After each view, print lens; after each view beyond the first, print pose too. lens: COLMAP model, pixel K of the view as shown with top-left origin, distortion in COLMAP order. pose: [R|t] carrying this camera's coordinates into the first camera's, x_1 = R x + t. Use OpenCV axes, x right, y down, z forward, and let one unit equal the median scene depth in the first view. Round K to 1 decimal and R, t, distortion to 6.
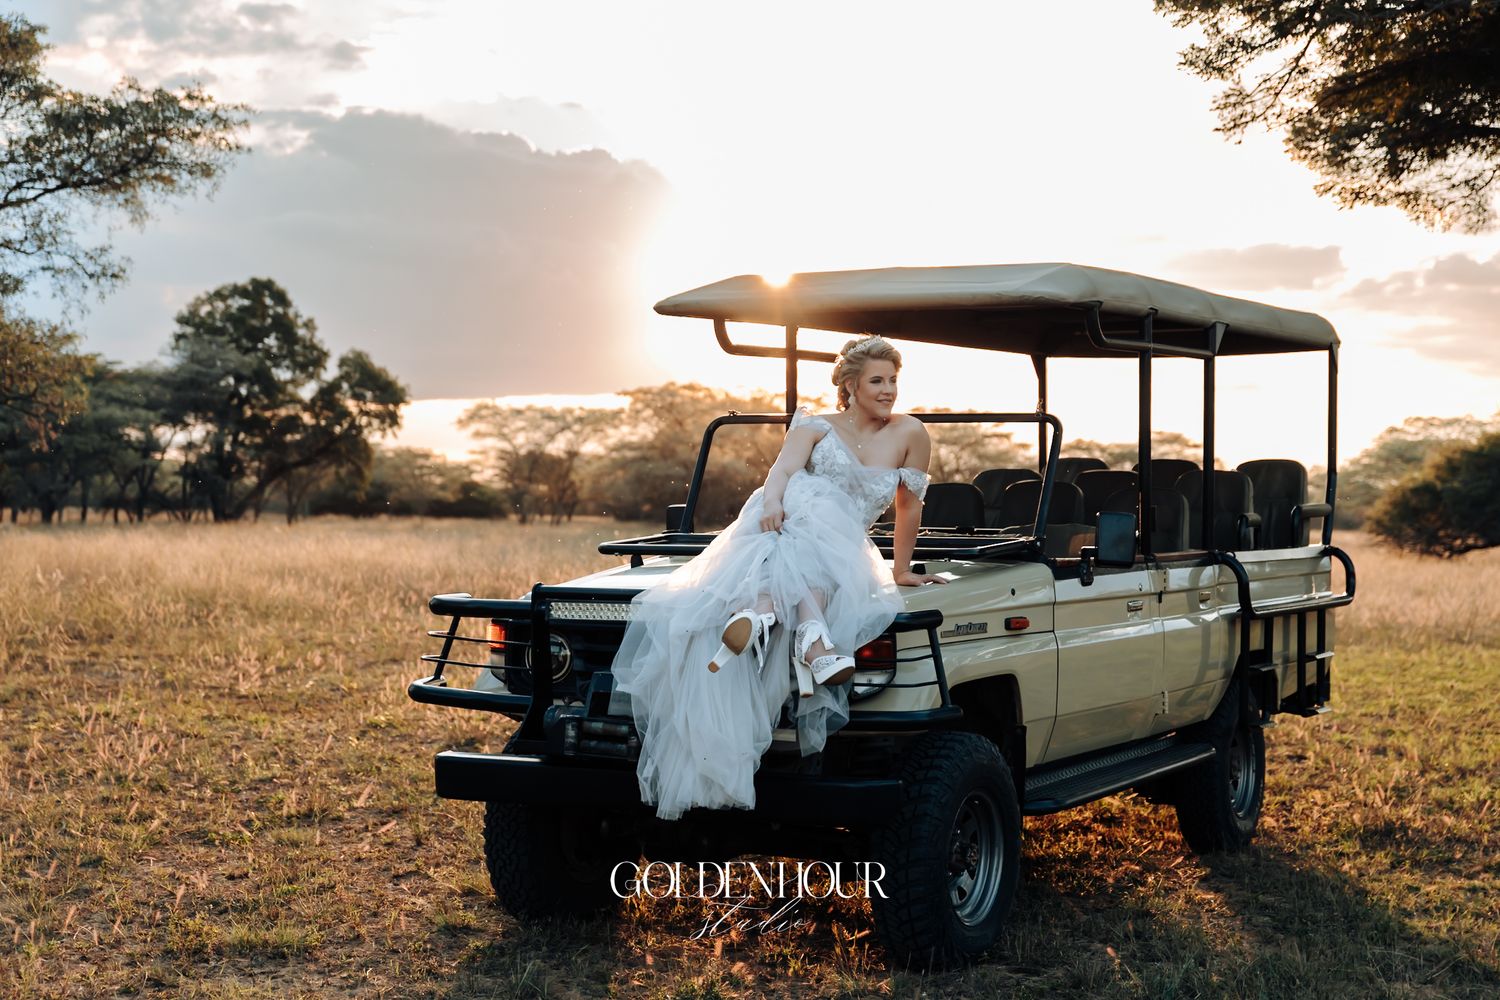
lens RADIAL K [[2378.9, 0, 735.5], [0, 2378.9, 498.1], [0, 0, 1]] dist [-0.042239, 0.000000]
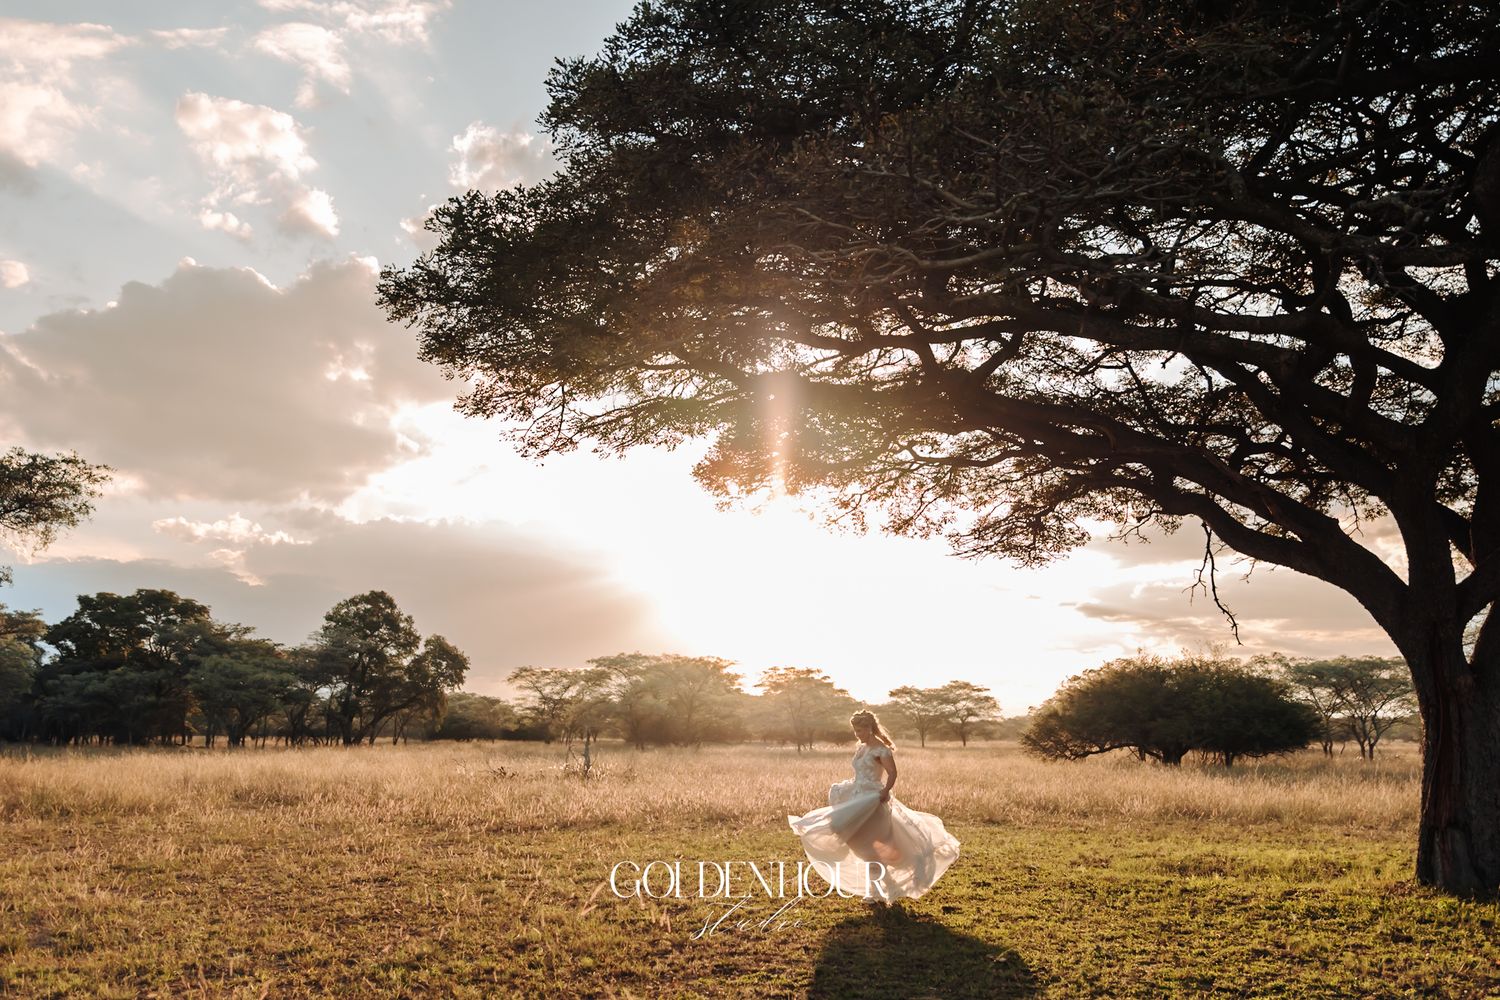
lens RADIAL K [[1448.0, 0, 756.3], [0, 1448.0, 509.0], [0, 0, 1]] dist [-0.002087, 0.000000]
pose [[0.999817, -0.008949, 0.016929, 0.039727], [0.011356, 0.988935, -0.147912, 0.000266], [-0.015418, 0.148077, 0.988856, 0.019278]]
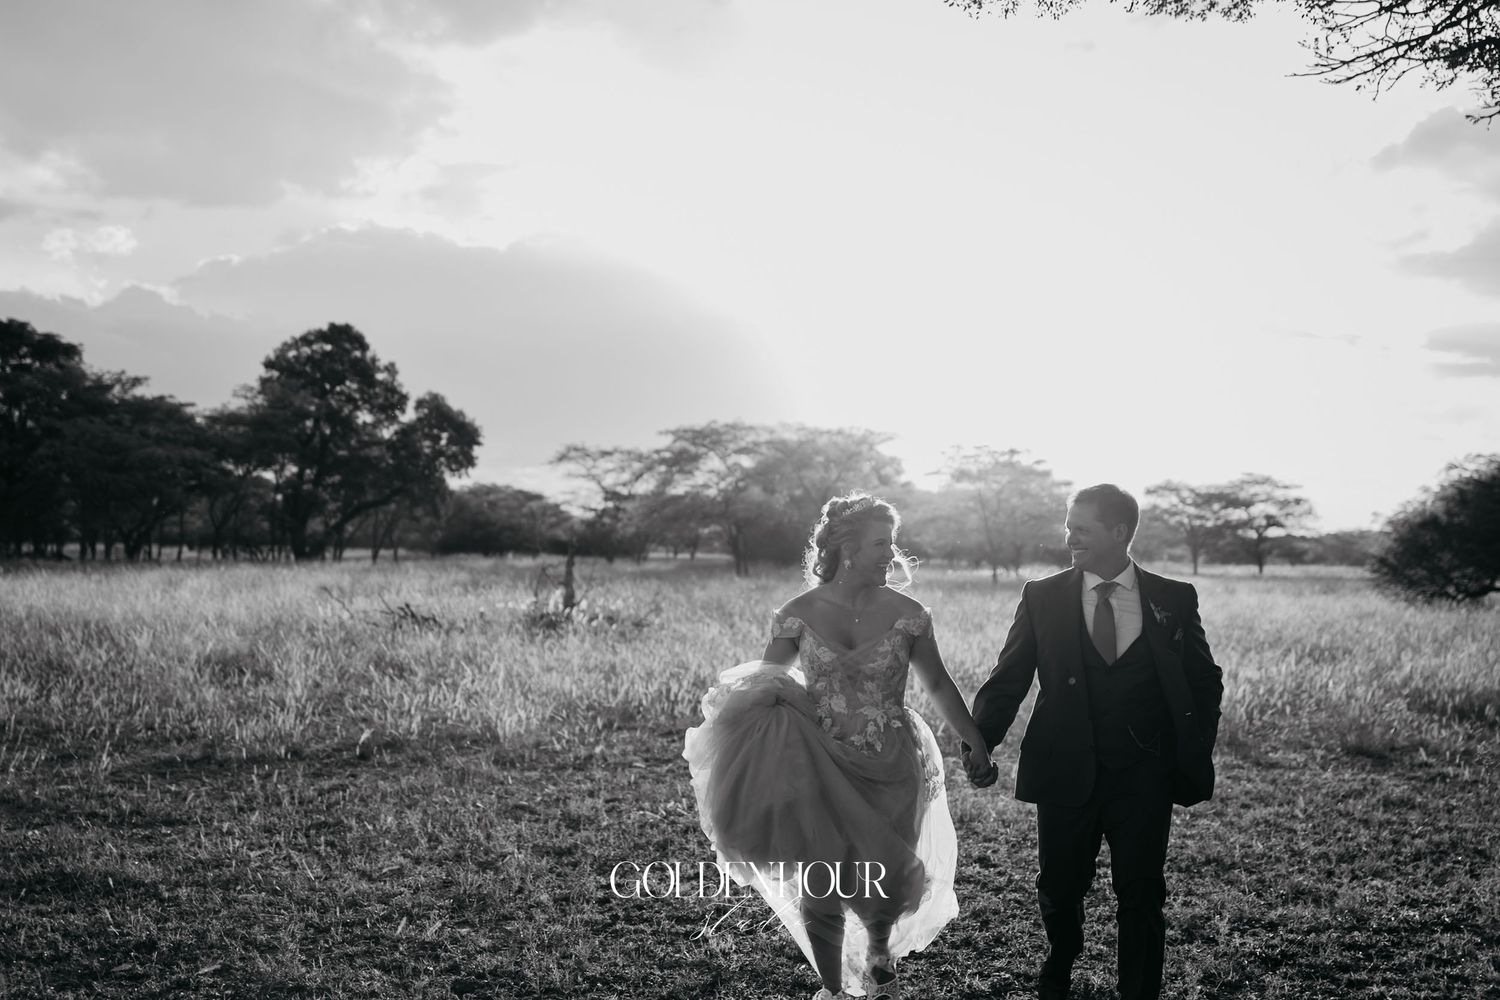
lens RADIAL K [[2132.9, 0, 763.2], [0, 2132.9, 501.5], [0, 0, 1]] dist [0.002913, 0.000000]
pose [[0.997499, -0.000771, -0.070677, 0.048060], [-0.000469, 0.999846, -0.017532, 0.000919], [0.070680, 0.017521, 0.997345, 0.089723]]
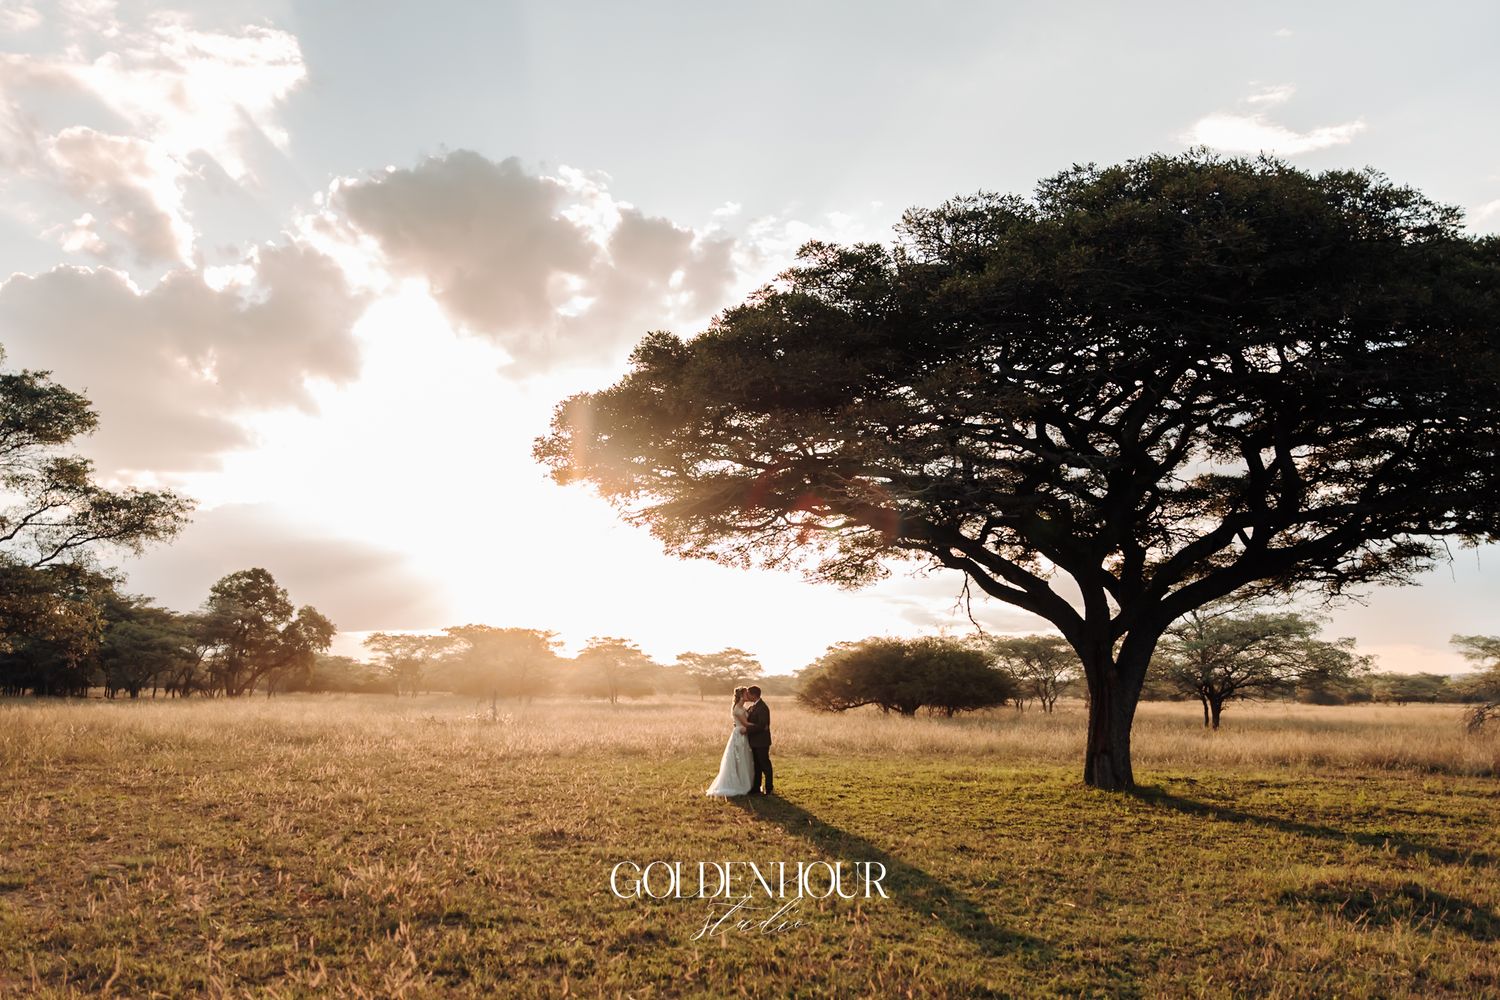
lens RADIAL K [[1221.4, 0, 706.1], [0, 1221.4, 517.6], [0, 0, 1]] dist [-0.010890, 0.006231]
pose [[0.989933, 0.014952, 0.140742, 0.019025], [0.003820, 0.991220, -0.132171, -0.001418], [-0.141482, 0.131378, 0.981184, -0.024125]]
